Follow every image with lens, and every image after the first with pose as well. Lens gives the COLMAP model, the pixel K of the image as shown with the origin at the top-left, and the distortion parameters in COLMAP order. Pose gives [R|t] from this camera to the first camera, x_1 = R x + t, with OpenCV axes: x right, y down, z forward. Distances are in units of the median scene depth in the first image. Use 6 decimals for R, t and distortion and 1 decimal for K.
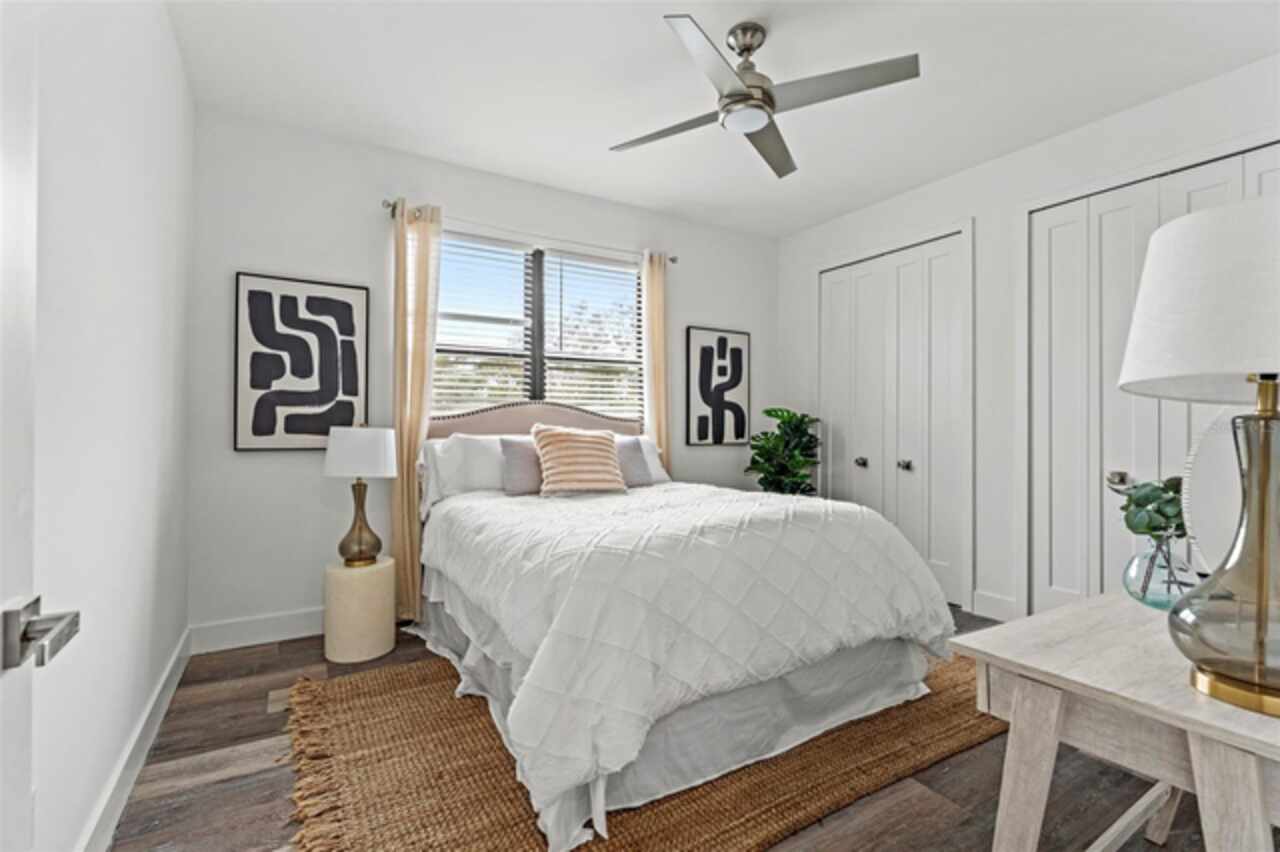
lens RADIAL K [[587.0, 0, 641.7], [0, 587.0, 424.7], [0, 0, 1]] dist [-0.001210, -0.000826]
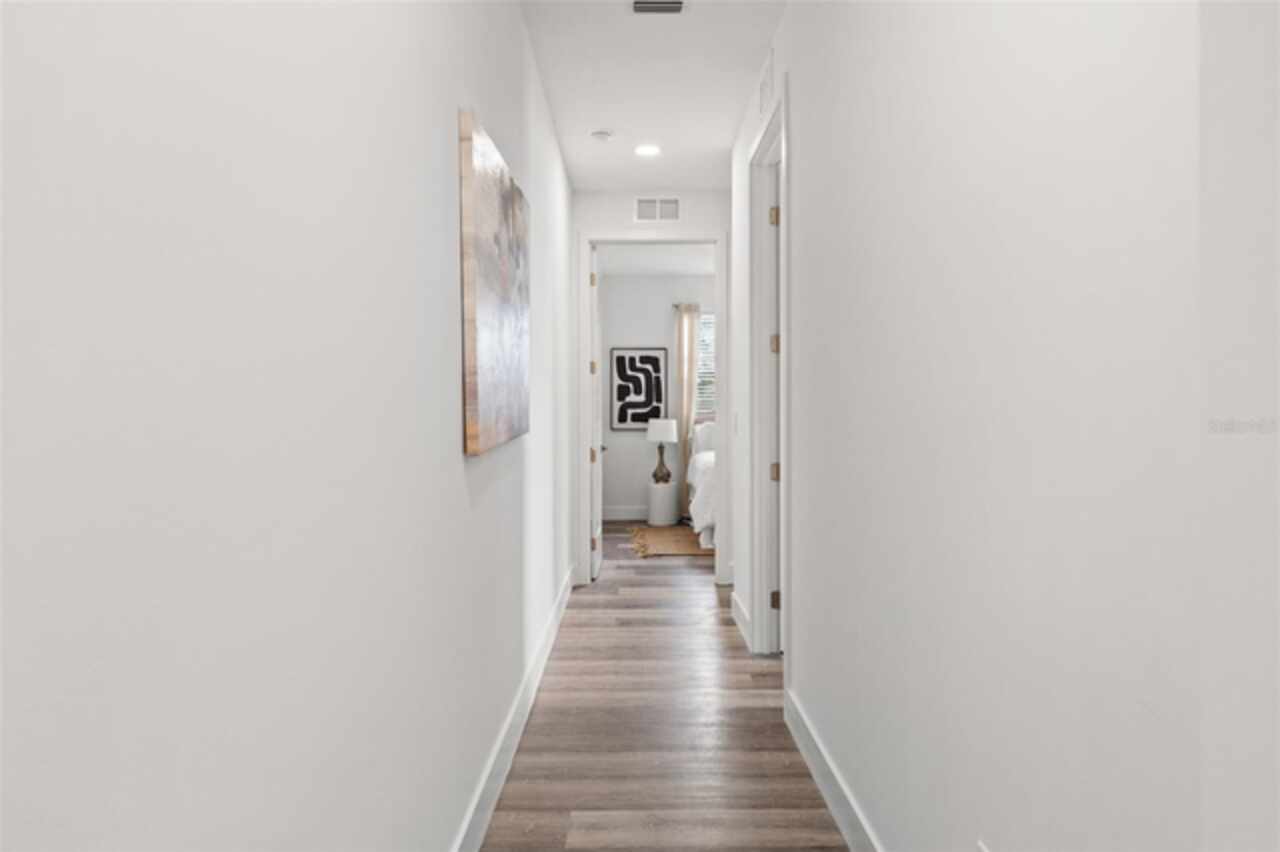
lens RADIAL K [[884.2, 0, 639.9], [0, 884.2, 424.7], [0, 0, 1]] dist [0.000212, 0.000017]
pose [[0.859701, -0.003019, -0.510789, 1.043843], [0.008736, 0.999923, 0.008794, -0.002325], [0.510723, -0.012022, 0.859661, -1.718510]]
